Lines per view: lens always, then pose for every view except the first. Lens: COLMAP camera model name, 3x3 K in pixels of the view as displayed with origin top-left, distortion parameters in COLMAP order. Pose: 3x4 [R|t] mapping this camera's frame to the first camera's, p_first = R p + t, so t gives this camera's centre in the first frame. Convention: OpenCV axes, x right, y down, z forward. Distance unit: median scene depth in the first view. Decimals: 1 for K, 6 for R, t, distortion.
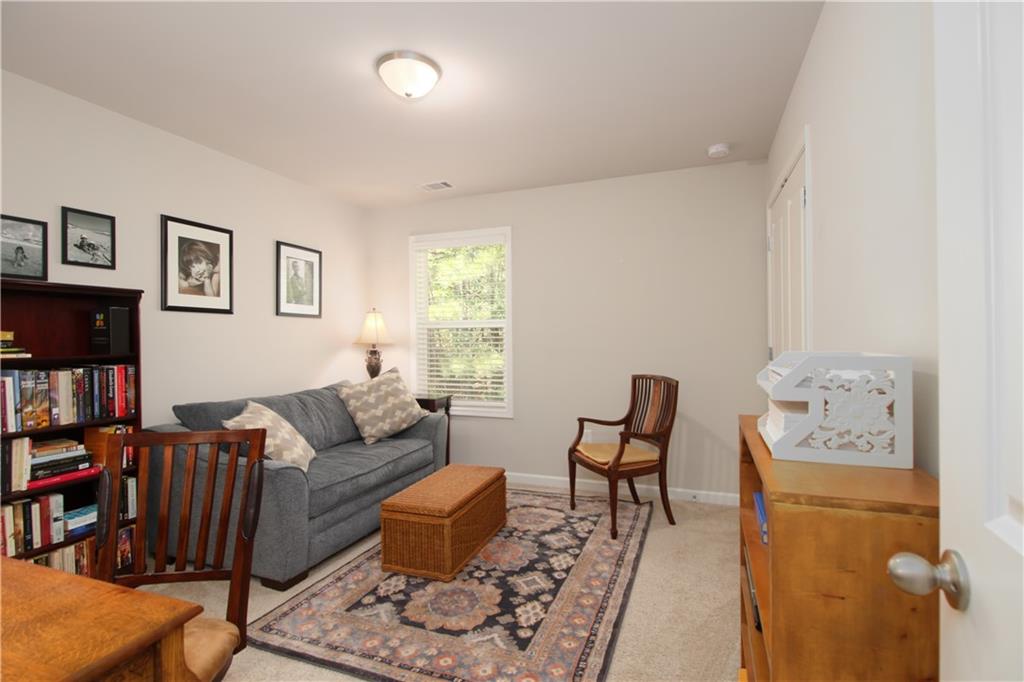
lens RADIAL K [[487.0, 0, 516.9], [0, 487.0, 341.0], [0, 0, 1]] dist [0.000678, -0.000567]
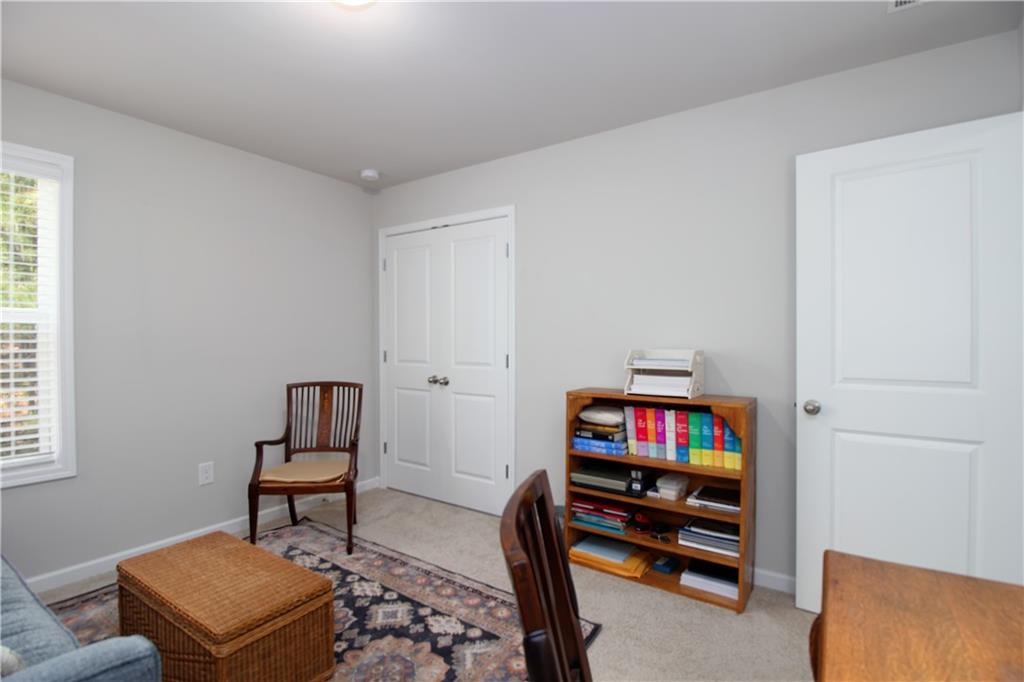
lens RADIAL K [[487.0, 0, 514.5], [0, 487.0, 339.3], [0, 0, 1]] dist [0.000678, -0.000567]
pose [[0.230004, 0.010602, 0.973132, -0.781068], [0.003816, 0.999923, -0.011795, -0.001953], [-0.973182, 0.006426, 0.229946, 0.551744]]
